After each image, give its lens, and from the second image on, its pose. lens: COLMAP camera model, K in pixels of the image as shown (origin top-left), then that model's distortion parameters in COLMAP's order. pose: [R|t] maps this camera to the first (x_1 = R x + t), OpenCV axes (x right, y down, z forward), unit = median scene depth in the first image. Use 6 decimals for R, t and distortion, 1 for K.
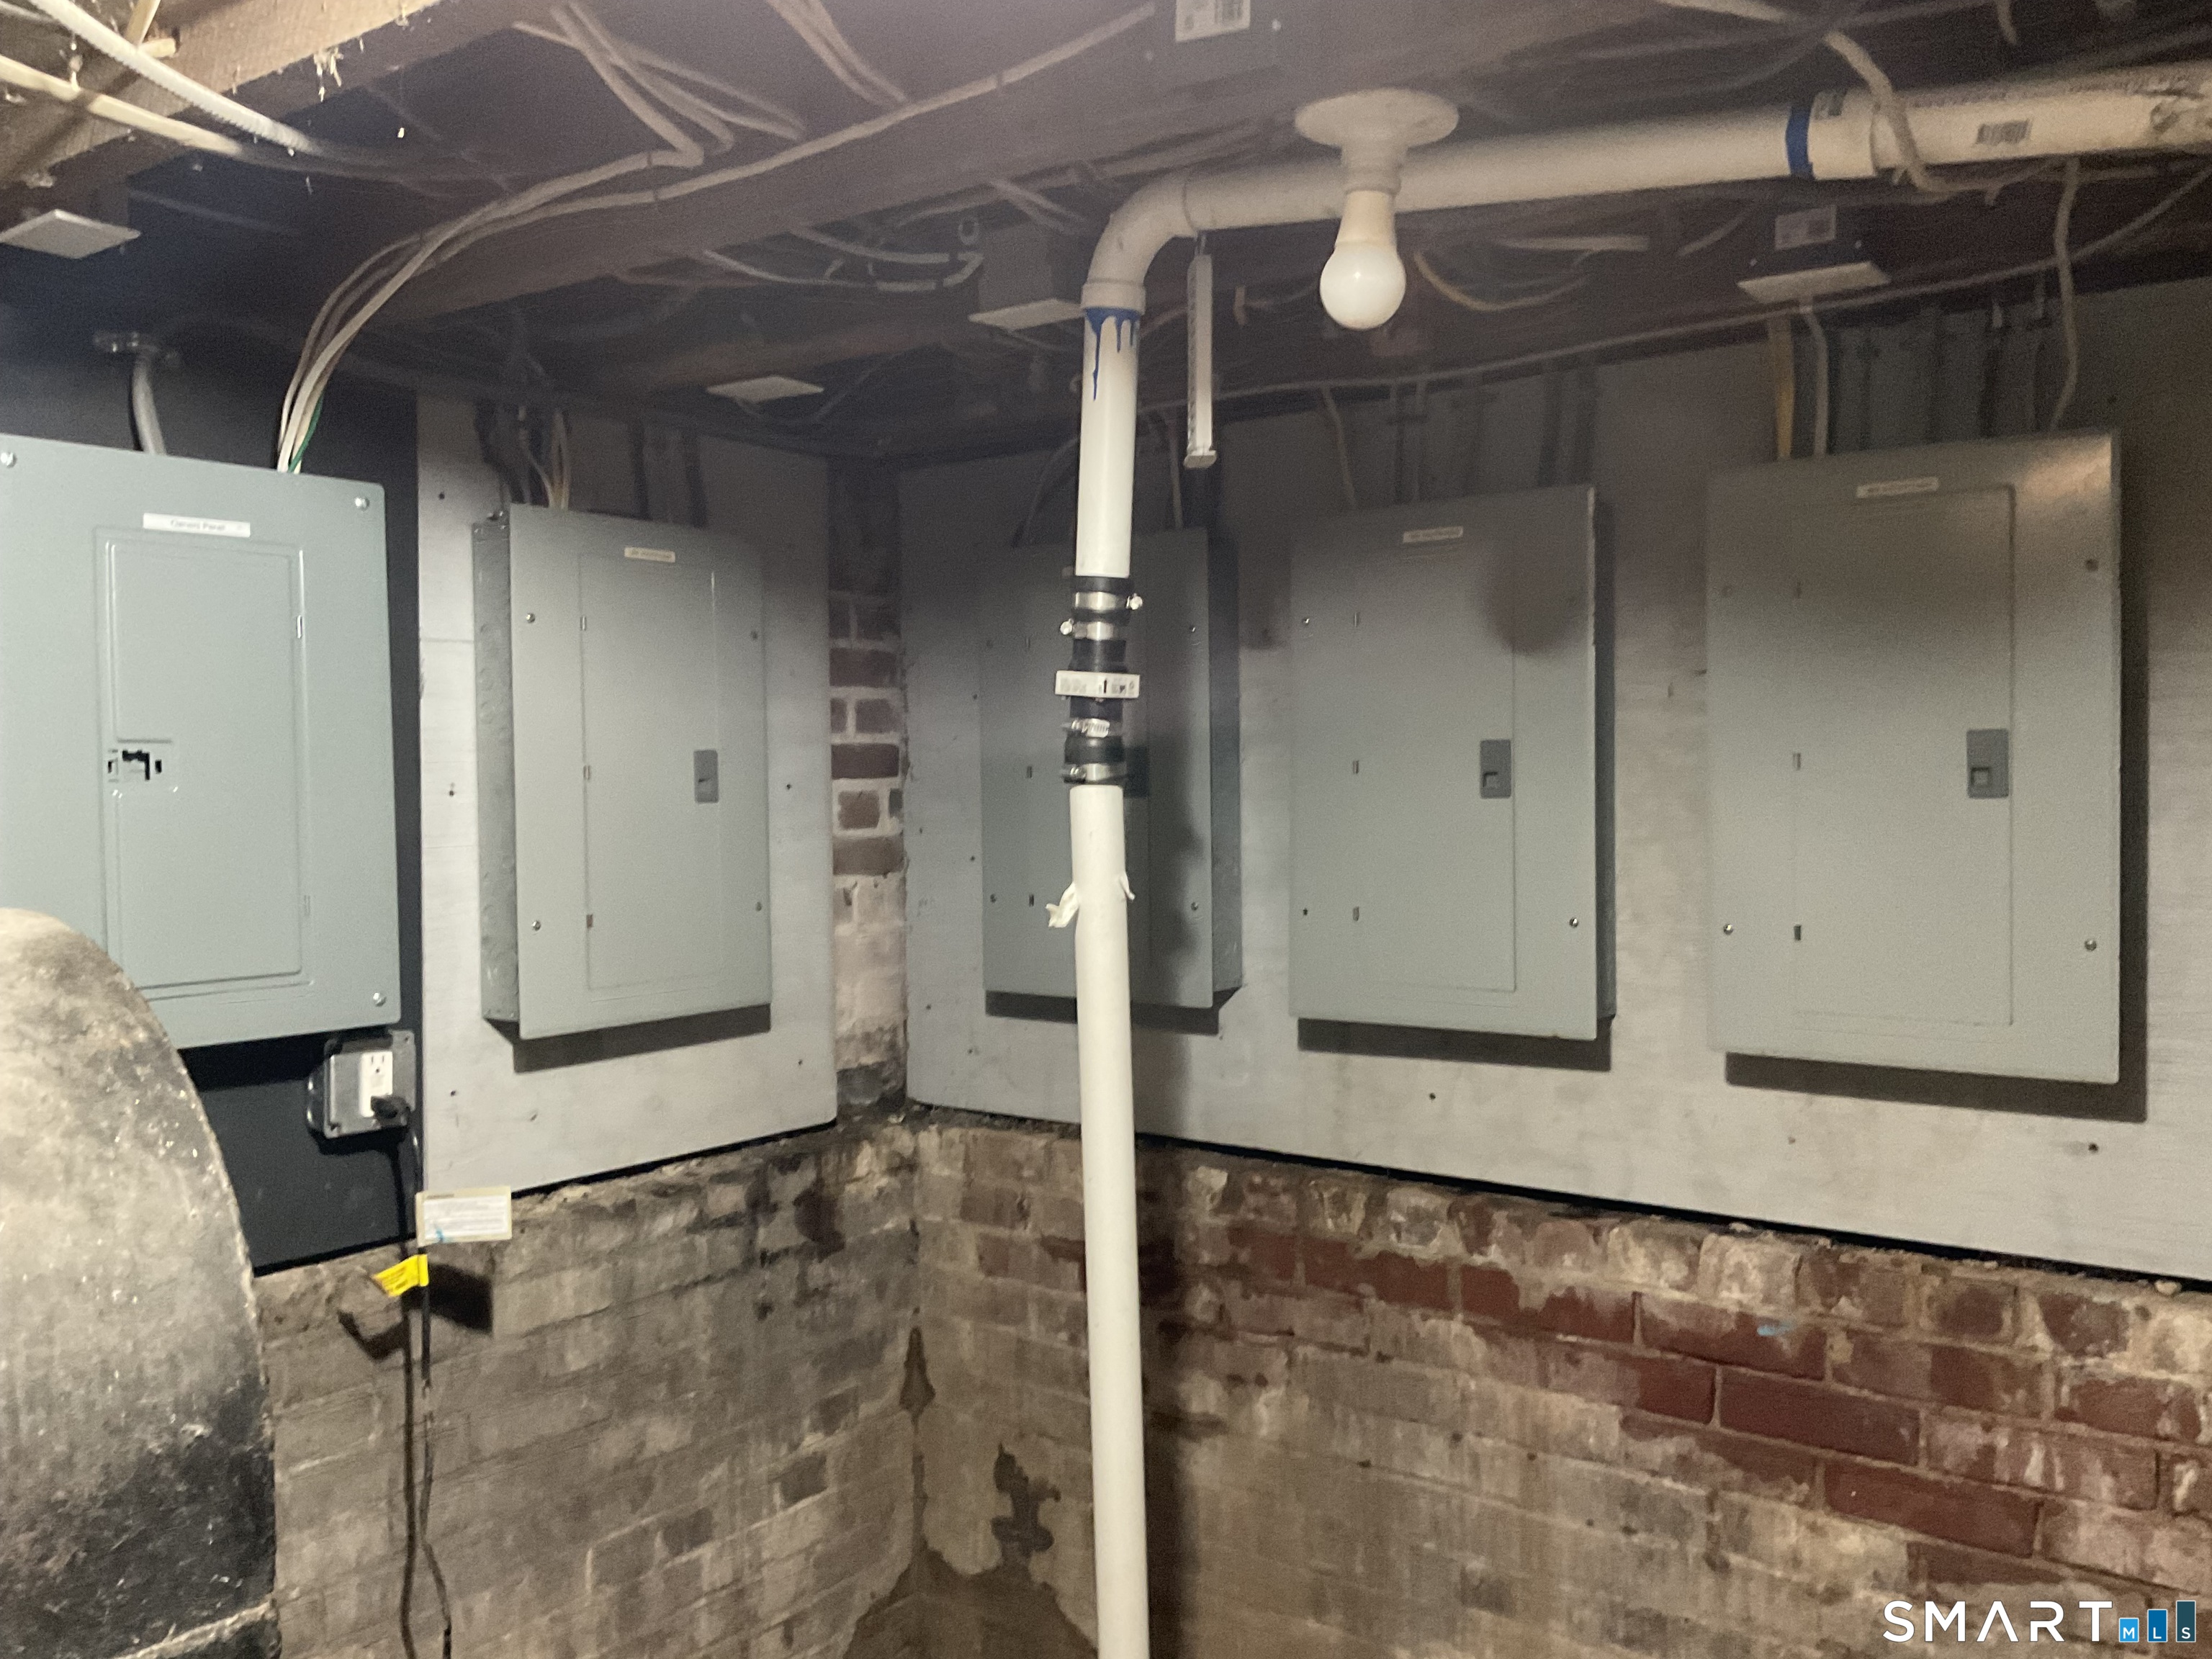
lens RADIAL K [[1816.3, 0, 1106.0], [0, 1816.3, 829.5], [0, 0, 1]] dist [0.111977, -0.213189]
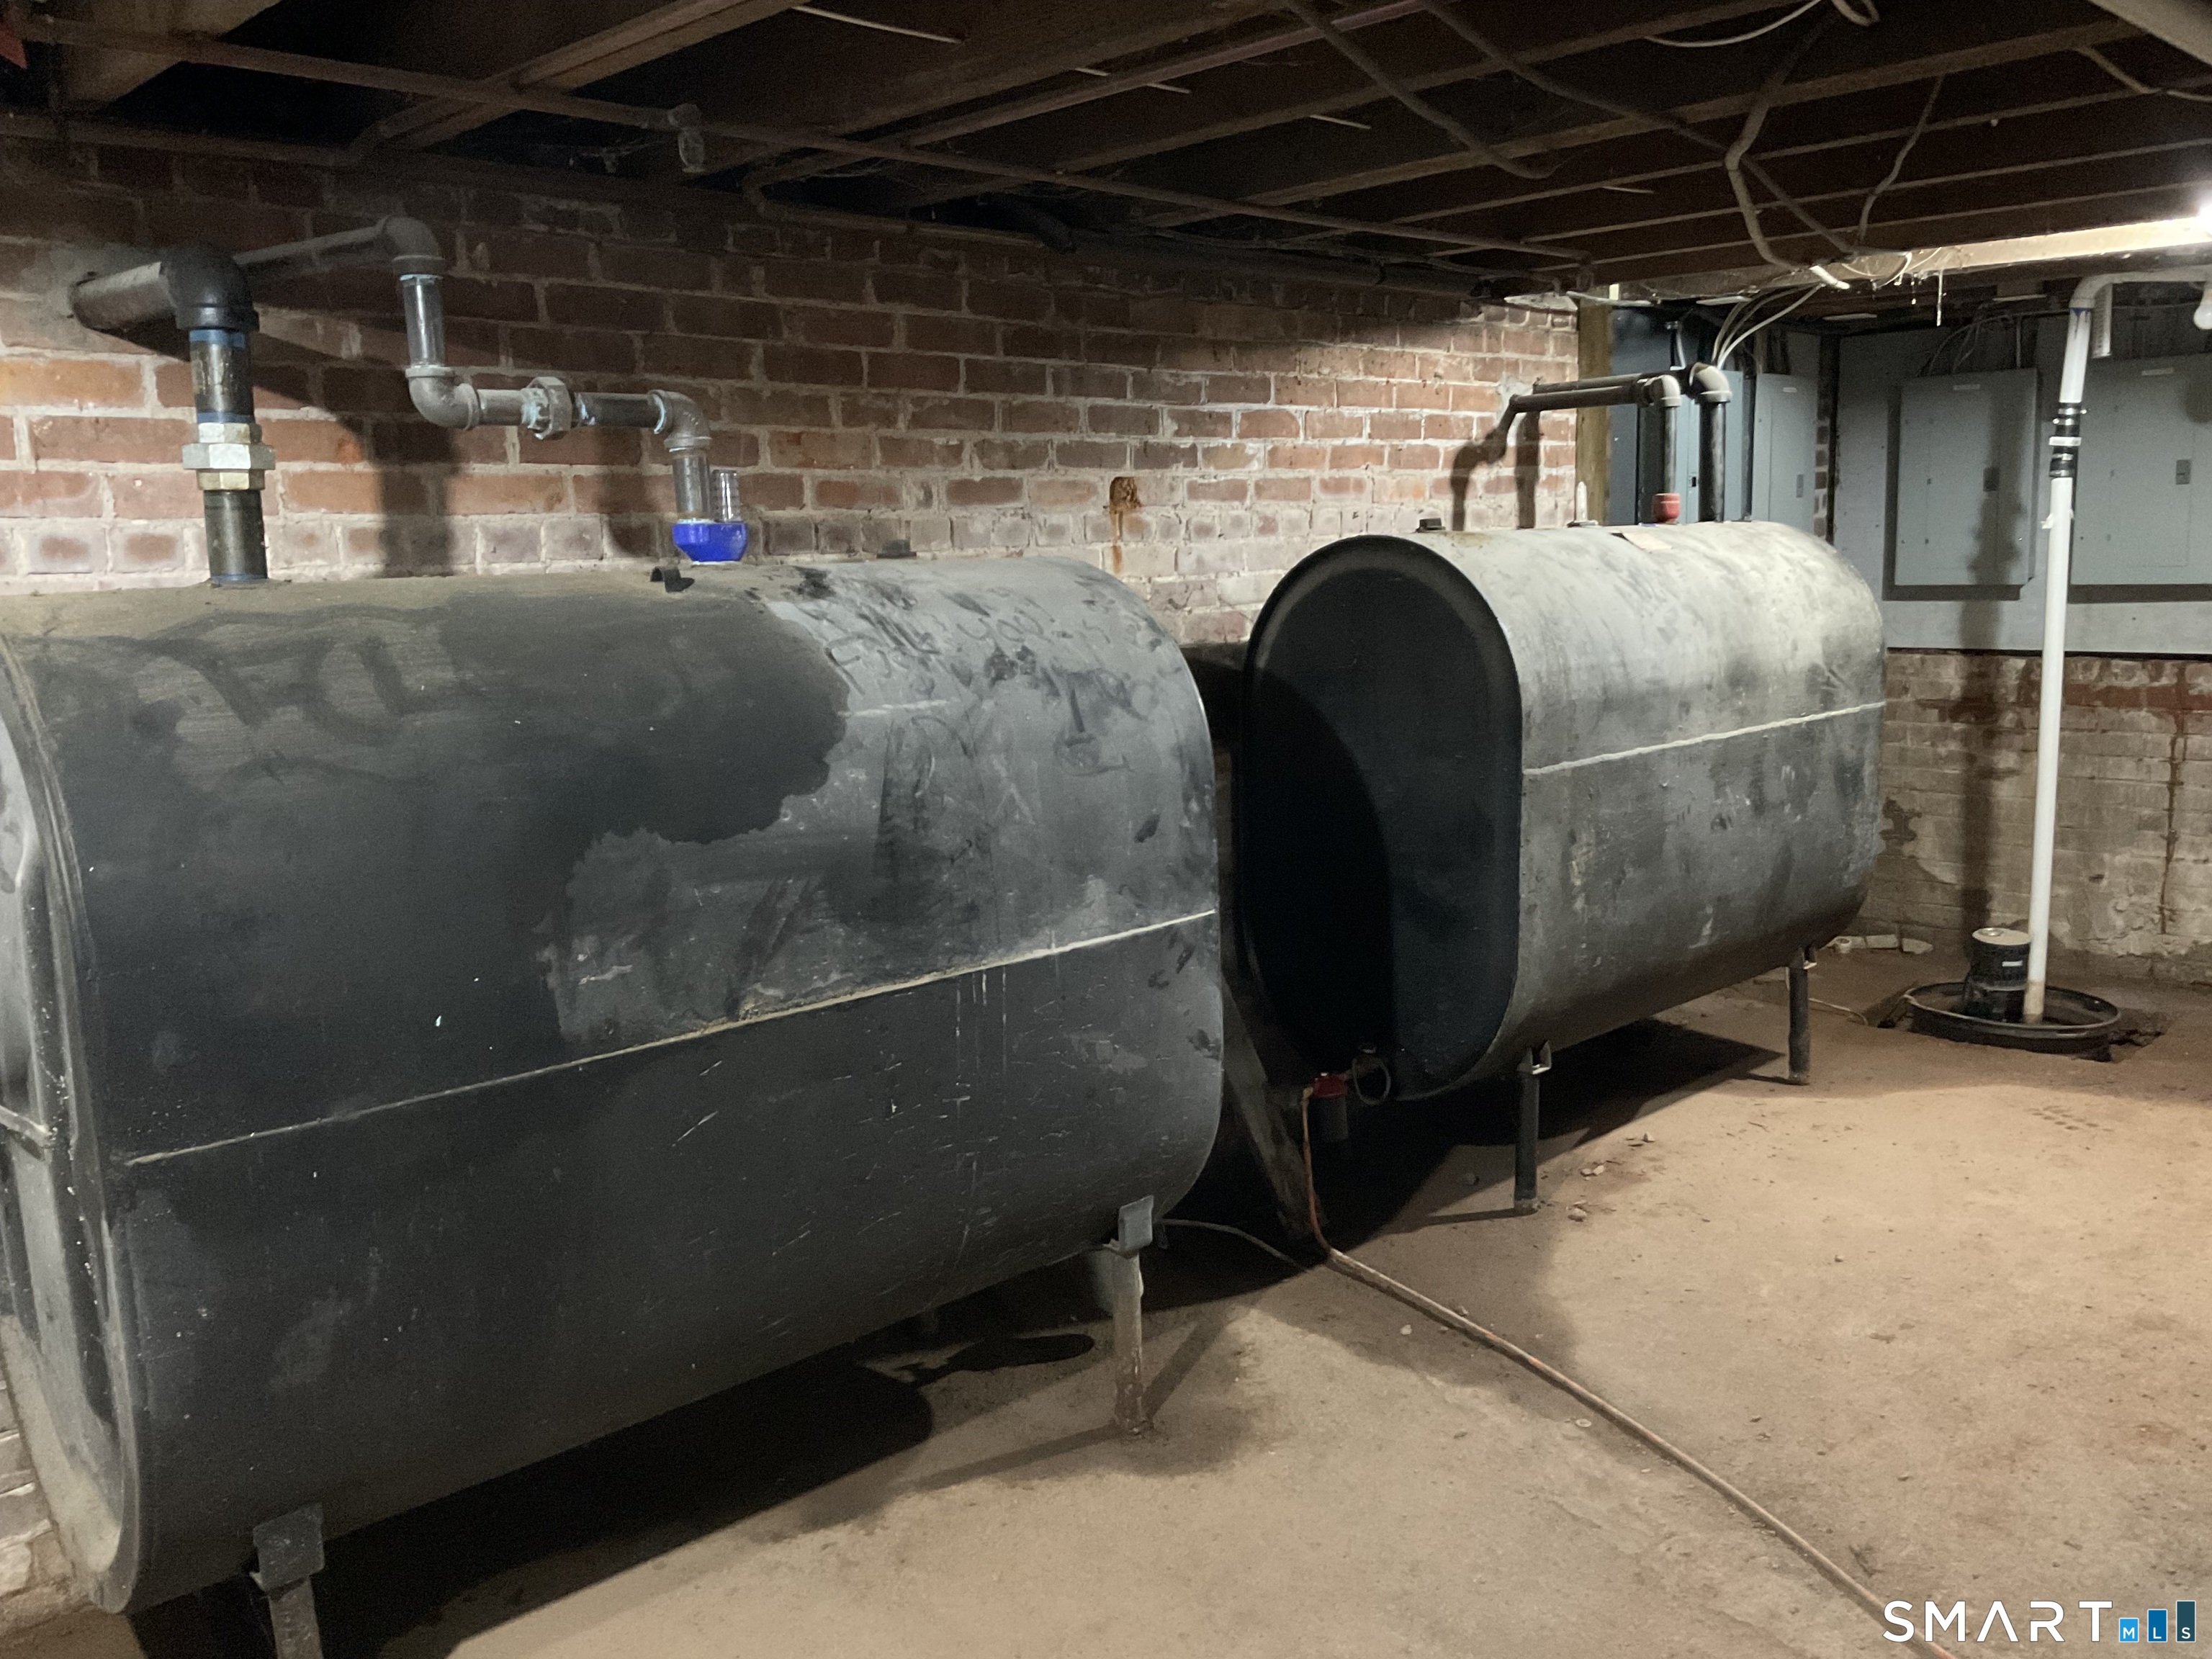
lens RADIAL K [[1872.7, 0, 1145.8], [0, 1872.7, 838.8], [0, 0, 1]] dist [0.133546, -0.211227]
pose [[0.991041, 0.004785, -0.133469, -0.746065], [0.012745, 0.991409, 0.130176, 0.093021], [0.132945, -0.130711, 0.982466, -1.597147]]
